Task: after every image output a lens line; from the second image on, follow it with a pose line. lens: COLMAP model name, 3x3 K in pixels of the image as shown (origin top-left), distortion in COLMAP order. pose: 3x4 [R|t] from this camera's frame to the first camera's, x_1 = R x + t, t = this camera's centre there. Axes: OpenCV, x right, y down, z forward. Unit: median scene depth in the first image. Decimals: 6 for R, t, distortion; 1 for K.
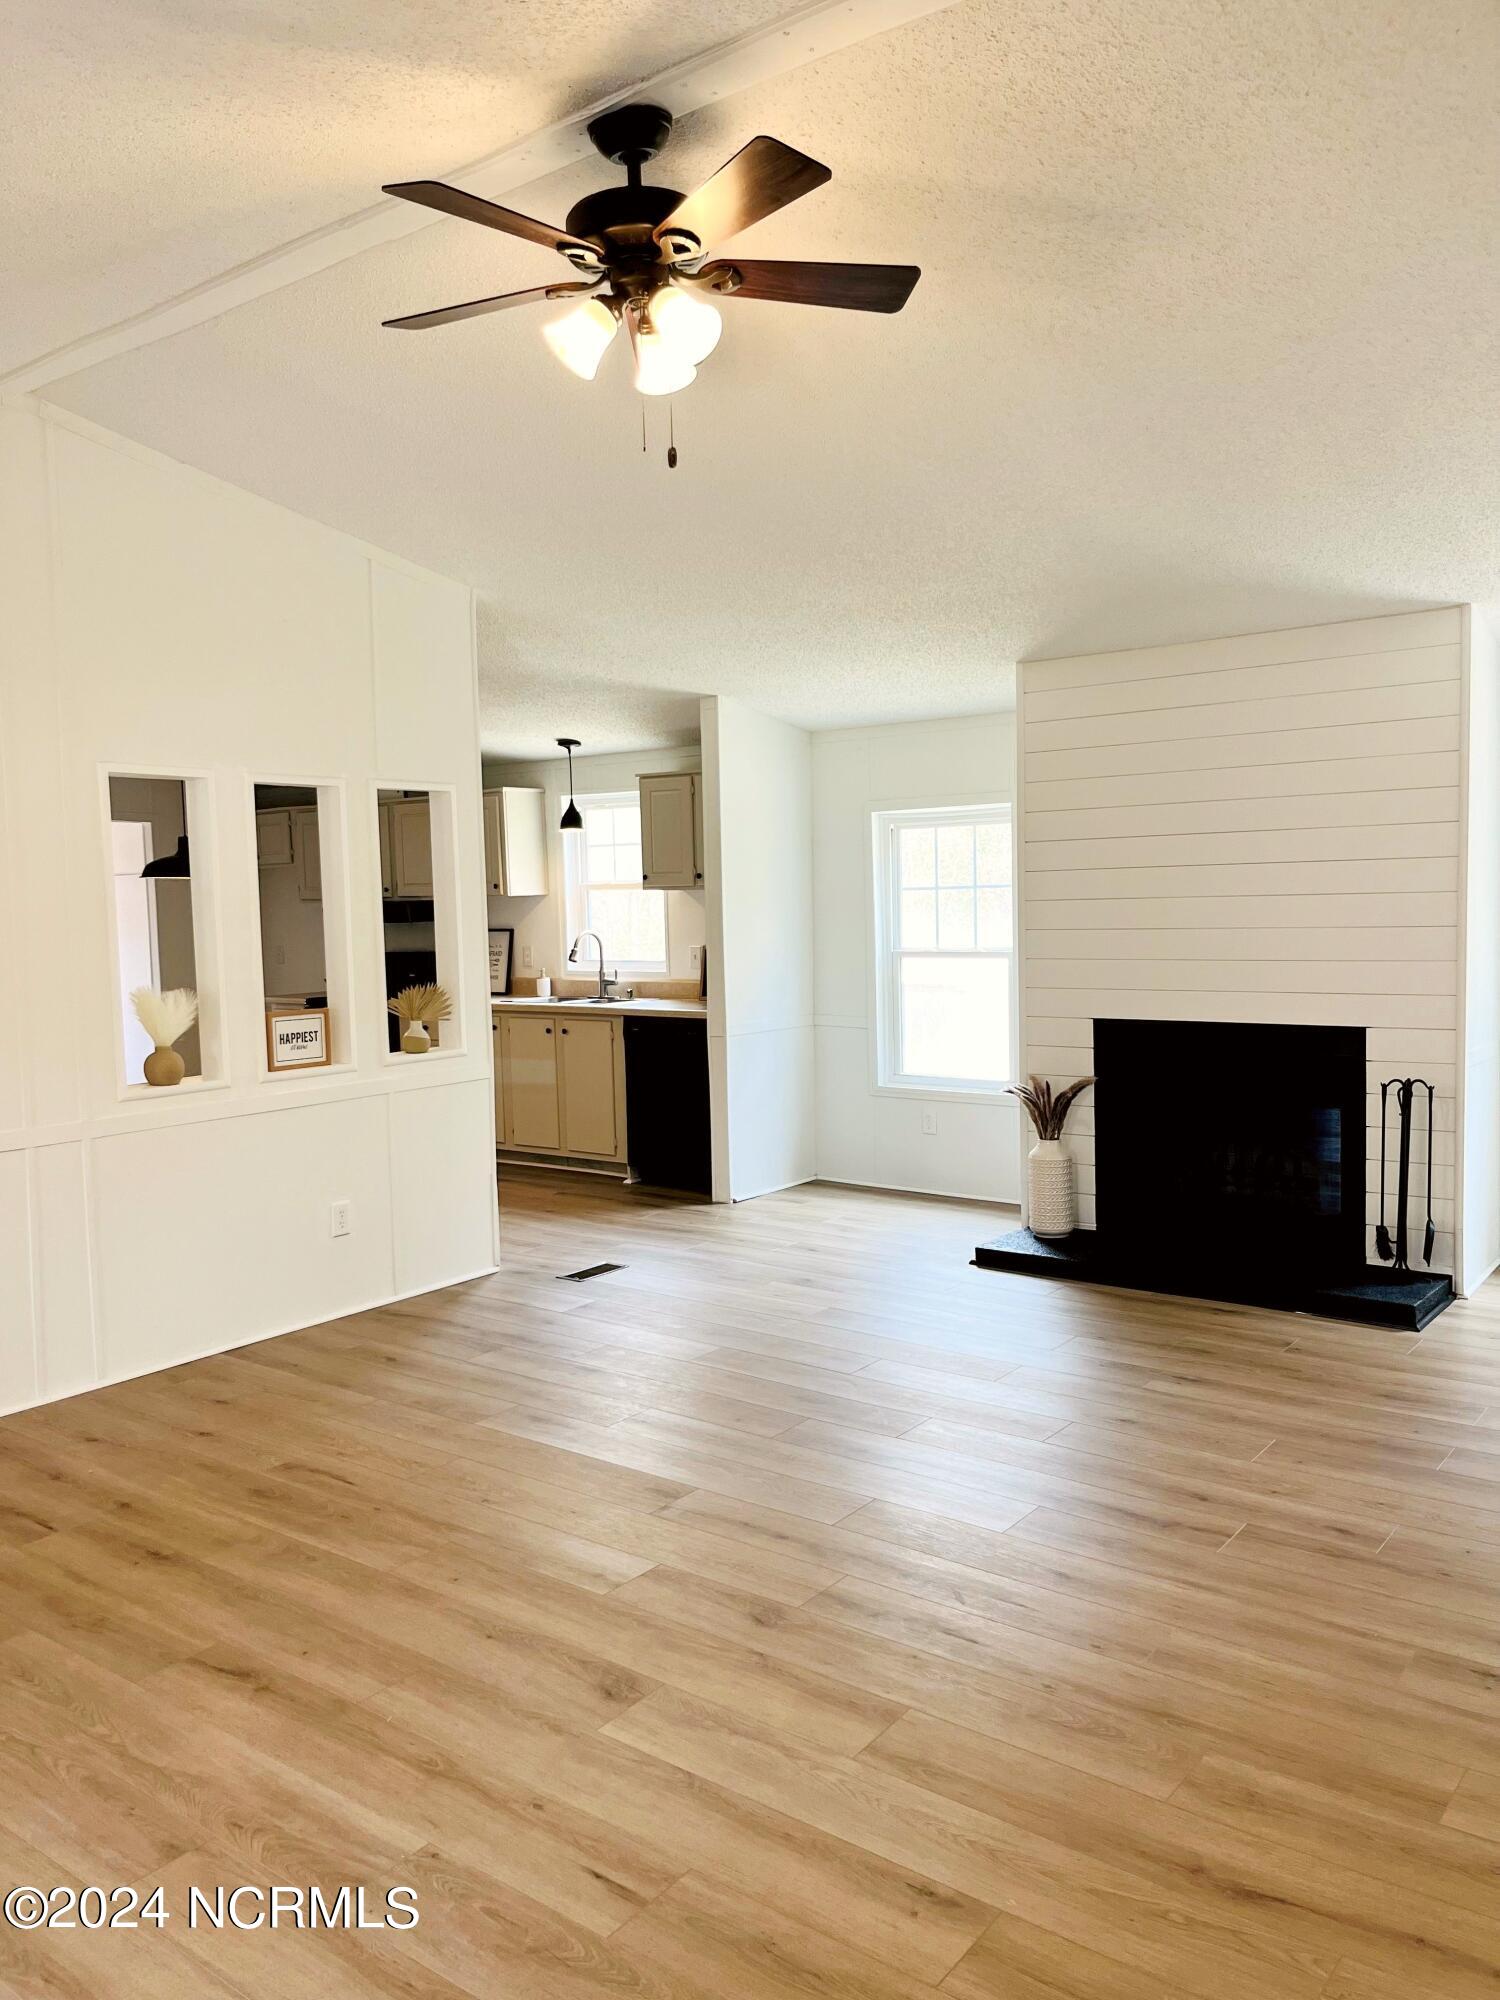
lens RADIAL K [[1507.4, 0, 733.1], [0, 1507.4, 1011.2], [0, 0, 1]] dist [0.046585, -0.043341]
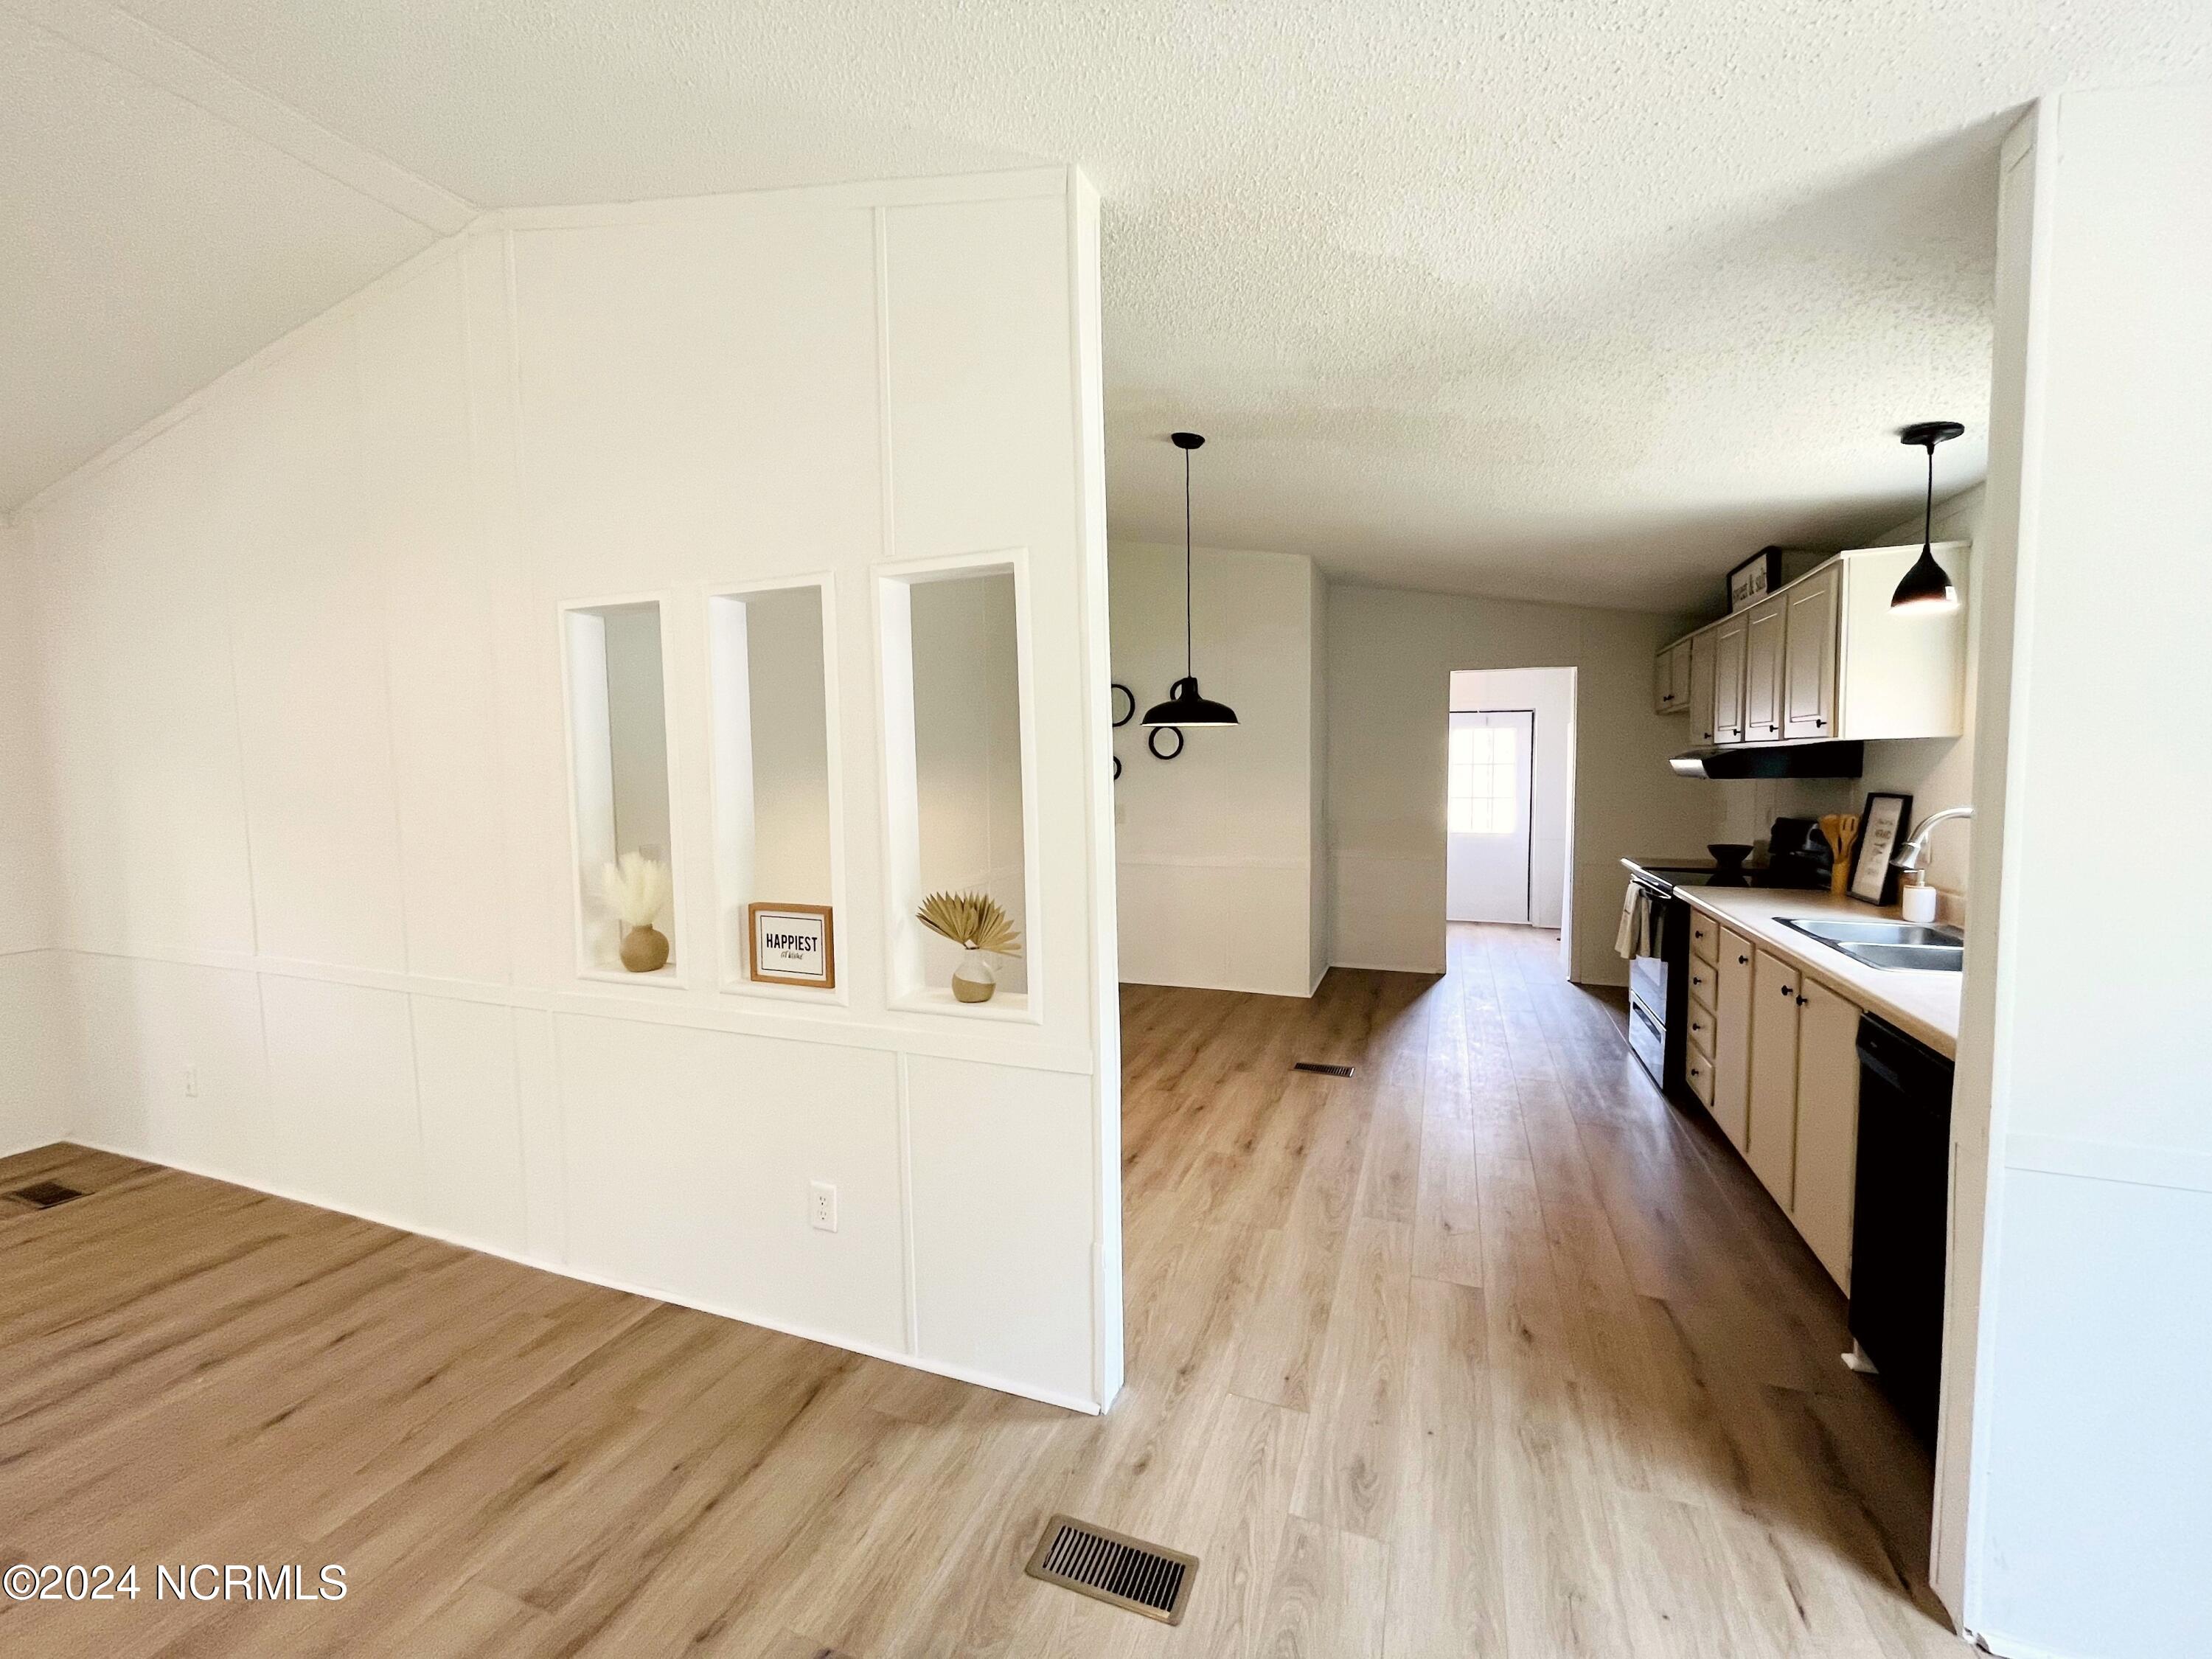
lens RADIAL K [[886.0, 0, 1104.1], [0, 886.0, 819.6], [0, 0, 1]] dist [-0.000934, -0.000210]
pose [[0.287151, 0.079608, -0.954572, 0.182817], [-0.065590, 0.995836, 0.063318, -0.088892], [0.955637, 0.044428, 0.291176, 1.137811]]
